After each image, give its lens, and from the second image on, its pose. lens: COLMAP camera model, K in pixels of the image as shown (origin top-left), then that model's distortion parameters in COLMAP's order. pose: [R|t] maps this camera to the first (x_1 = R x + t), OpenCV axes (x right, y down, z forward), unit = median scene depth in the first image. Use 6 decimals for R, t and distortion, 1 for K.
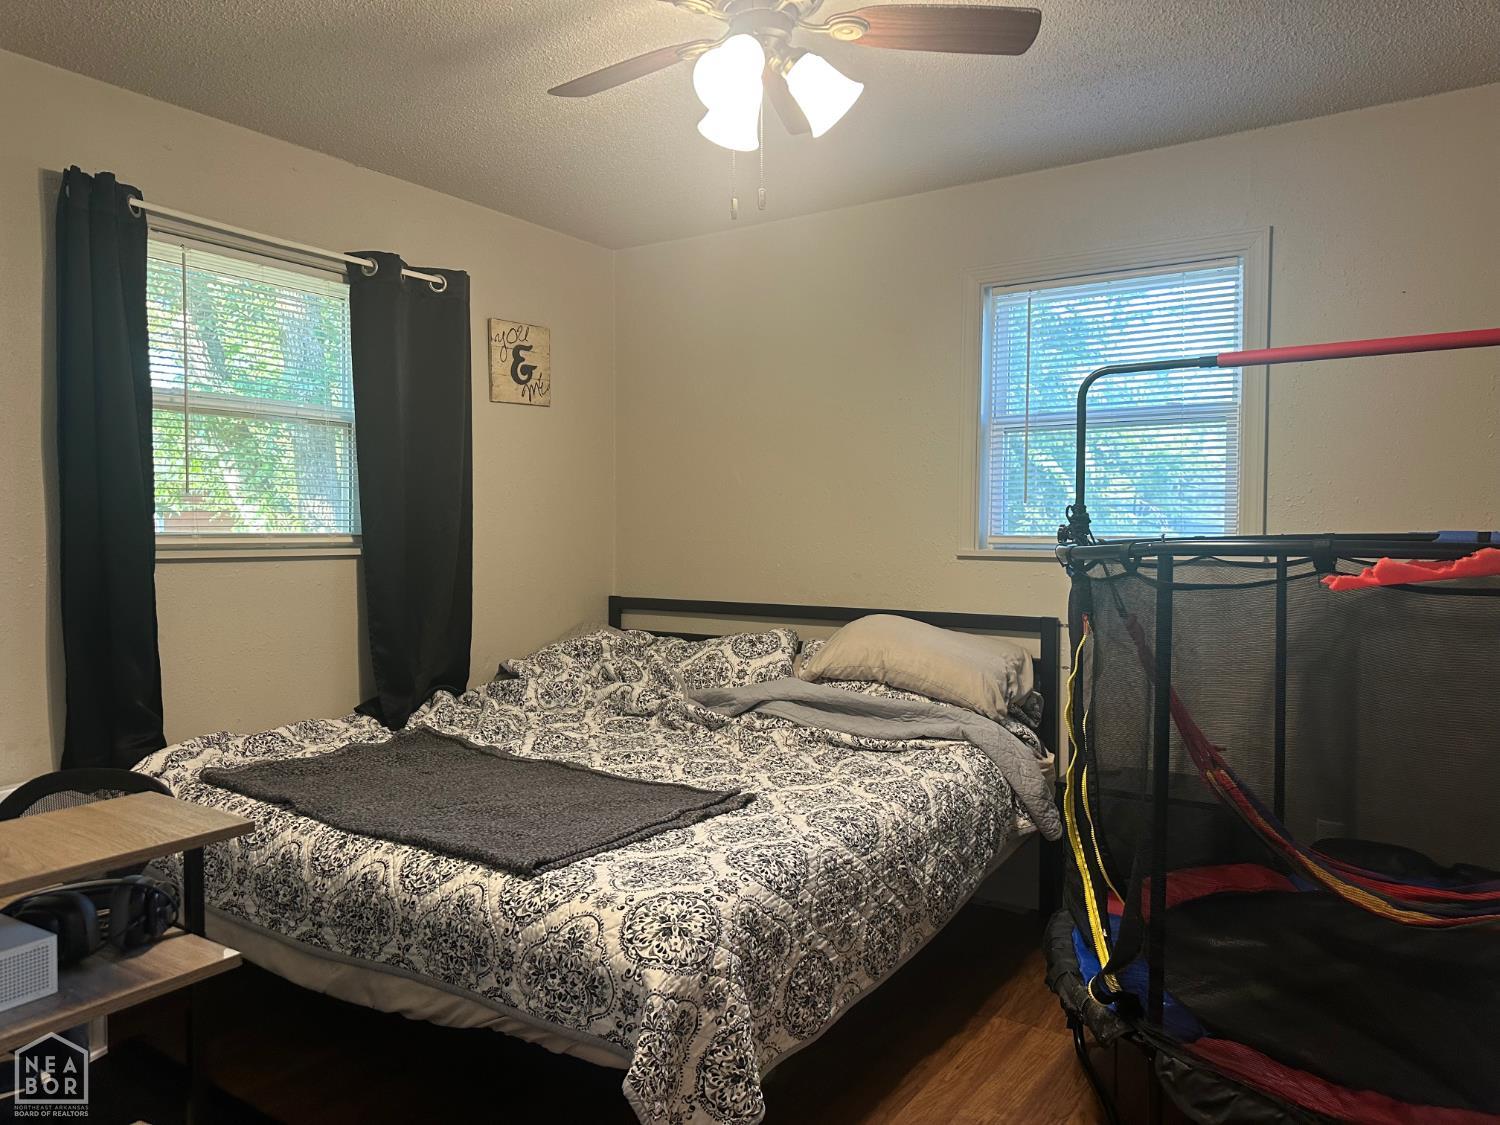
lens RADIAL K [[1044.9, 0, 750.0], [0, 1044.9, 562.5], [0, 0, 1]] dist [0.149689, -0.201404]
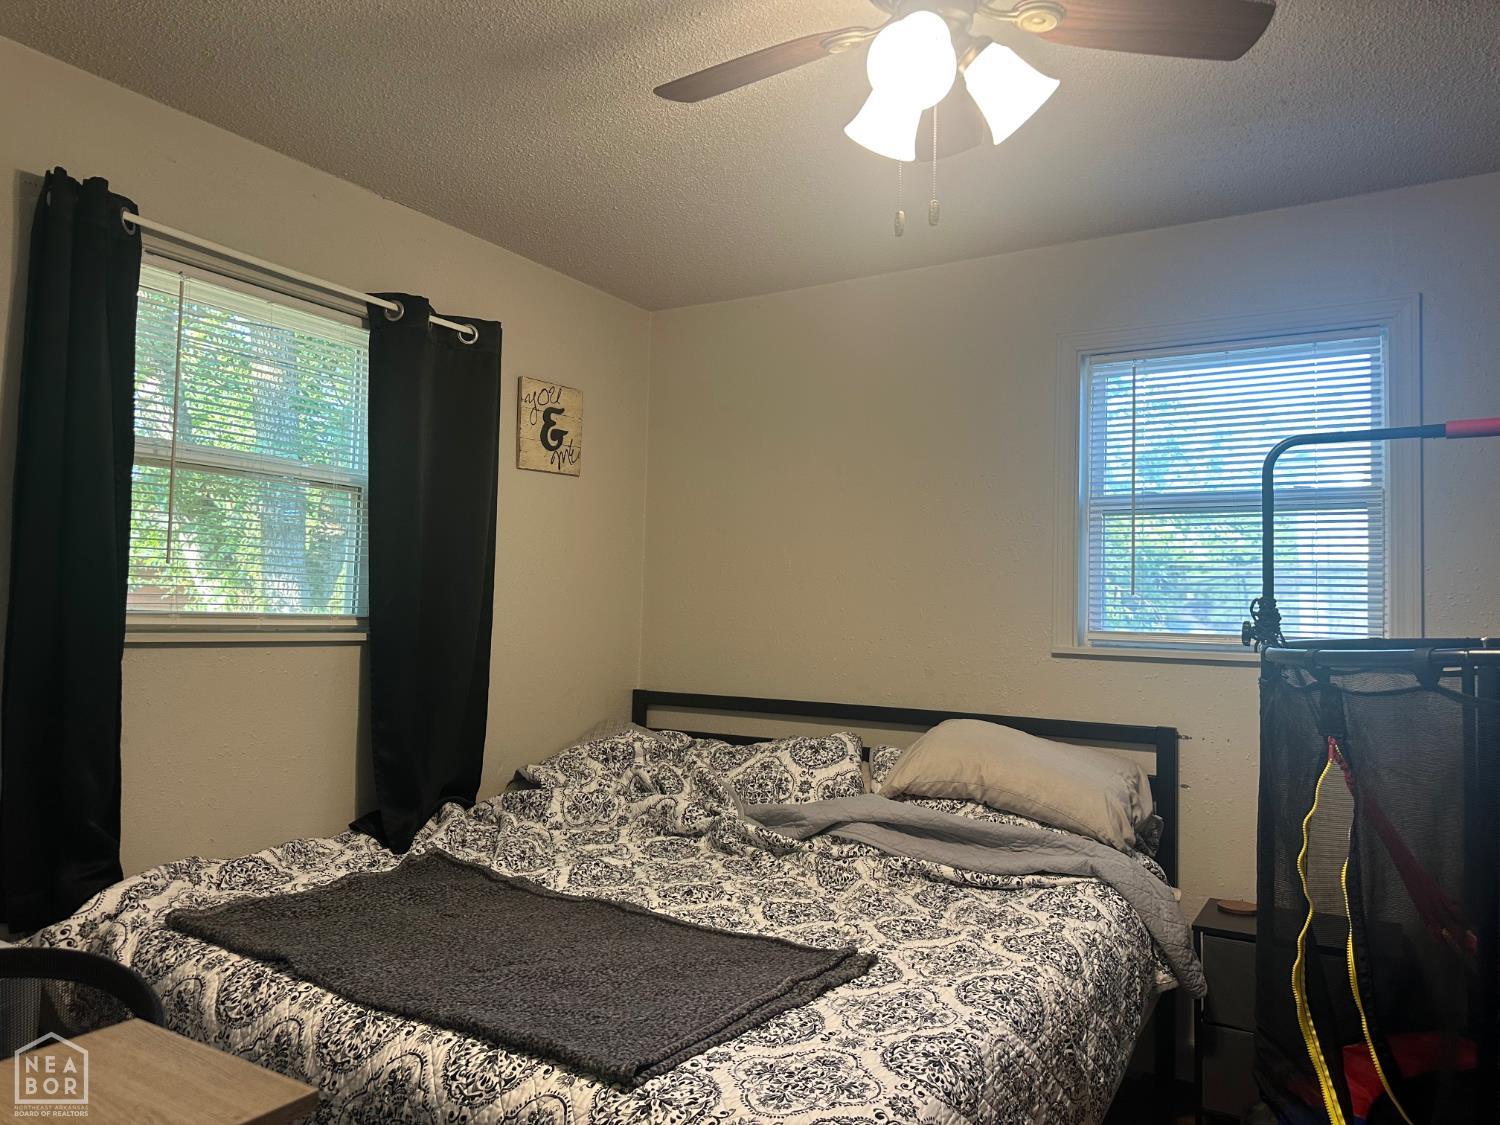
lens RADIAL K [[943.7, 0, 676.9], [0, 943.7, 564.7], [0, 0, 1]] dist [0.147950, -0.194719]
pose [[0.998504, 0.020255, 0.050786, -0.170661], [-0.015916, 0.996302, -0.084438, -0.007805], [-0.052308, 0.083504, 0.995134, 0.235824]]
